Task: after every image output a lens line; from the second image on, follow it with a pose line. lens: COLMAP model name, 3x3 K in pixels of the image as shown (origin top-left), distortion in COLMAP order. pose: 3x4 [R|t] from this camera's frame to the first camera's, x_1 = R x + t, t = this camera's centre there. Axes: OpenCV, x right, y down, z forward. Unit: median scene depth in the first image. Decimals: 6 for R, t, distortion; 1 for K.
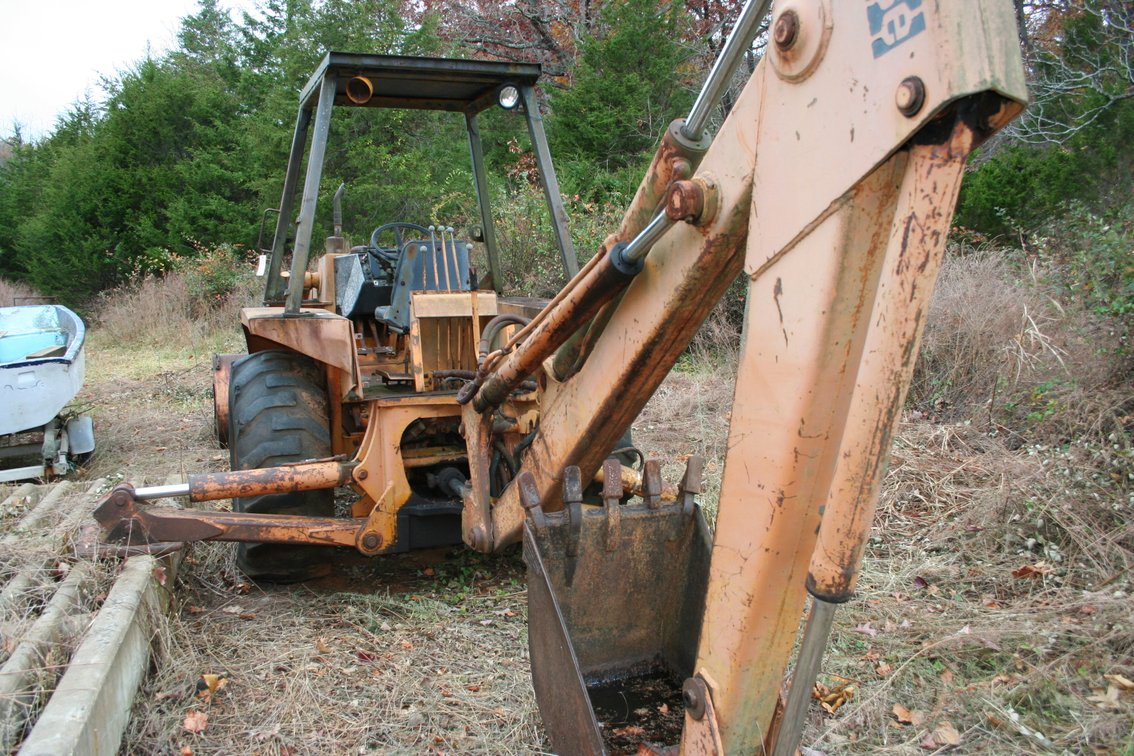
lens RADIAL K [[965.5, 0, 561.1], [0, 965.5, 393.9], [0, 0, 1]] dist [-0.141376, 0.132903]
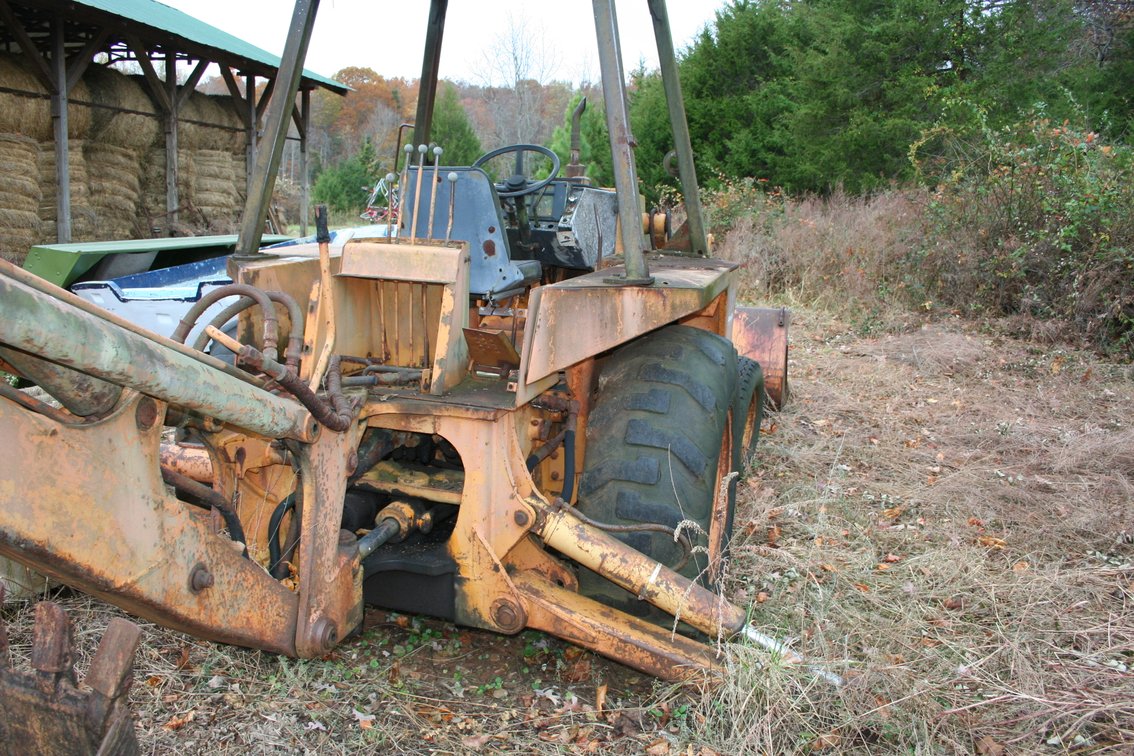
lens RADIAL K [[965.5, 0, 561.1], [0, 965.5, 393.9], [0, 0, 1]] dist [-0.141376, 0.132903]
pose [[0.794450, 0.169567, -0.583178, 0.067805], [-0.133646, 0.985506, 0.104487, -0.014969], [0.592443, -0.005070, 0.805597, 0.089112]]
